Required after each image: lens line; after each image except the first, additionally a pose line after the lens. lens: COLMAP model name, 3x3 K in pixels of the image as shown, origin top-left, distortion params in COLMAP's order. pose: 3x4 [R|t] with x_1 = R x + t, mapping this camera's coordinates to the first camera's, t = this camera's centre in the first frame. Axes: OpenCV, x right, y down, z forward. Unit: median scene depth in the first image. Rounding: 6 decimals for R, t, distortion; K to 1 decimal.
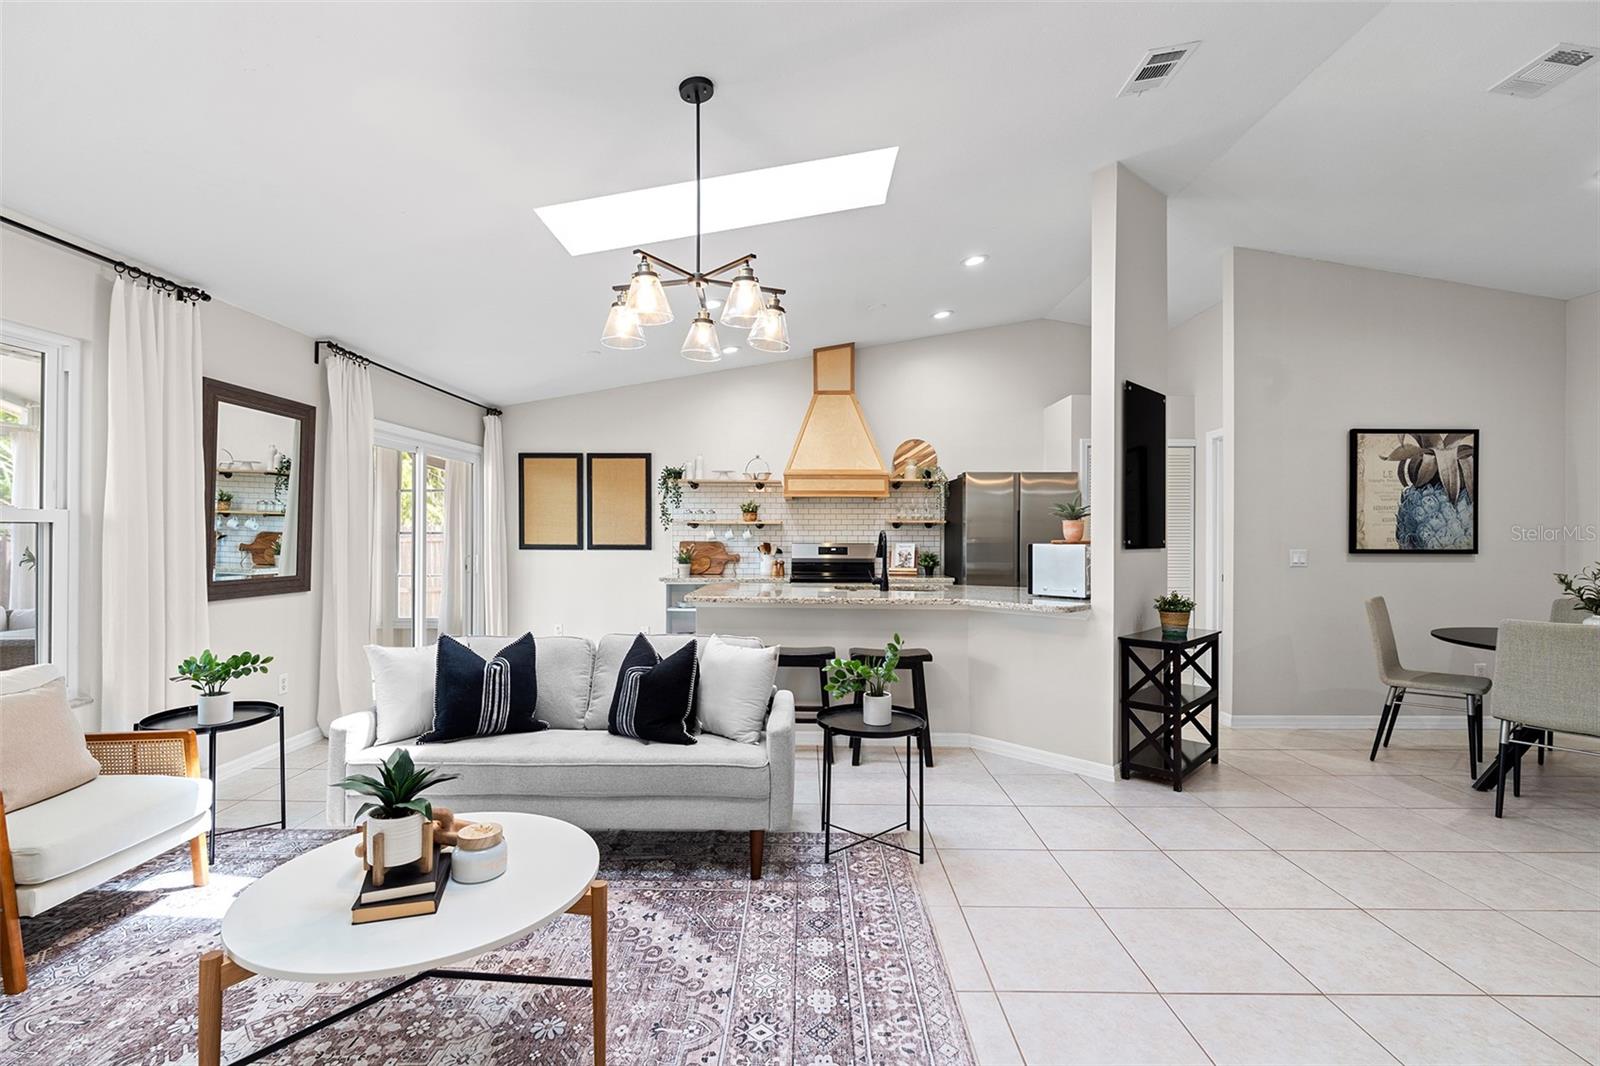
lens RADIAL K [[720.7, 0, 800.9], [0, 720.7, 531.9], [0, 0, 1]] dist [0.003146, -0.000536]
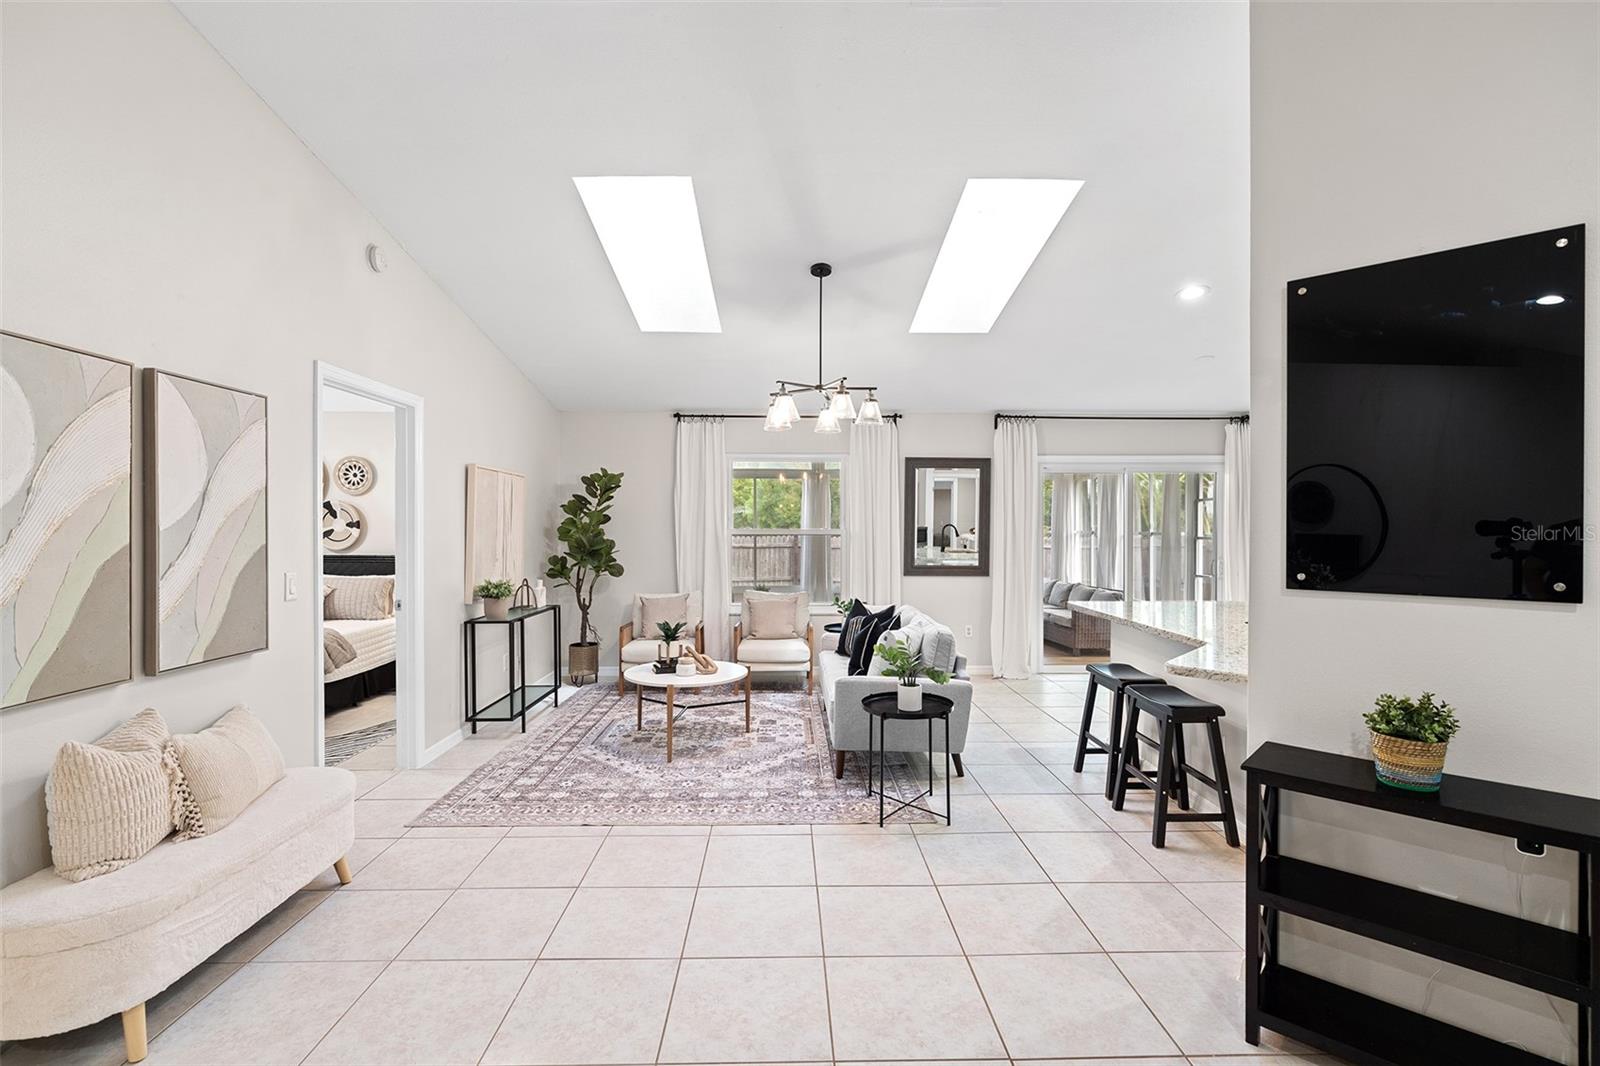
lens RADIAL K [[720.7, 0, 795.5], [0, 720.7, 532.7], [0, 0, 1]] dist [0.003146, -0.000536]
pose [[0.026273, 0.003415, -0.999649, 0.944119], [0.000656, 0.999994, 0.003433, -0.019179], [0.999655, -0.000746, 0.026271, 0.582044]]
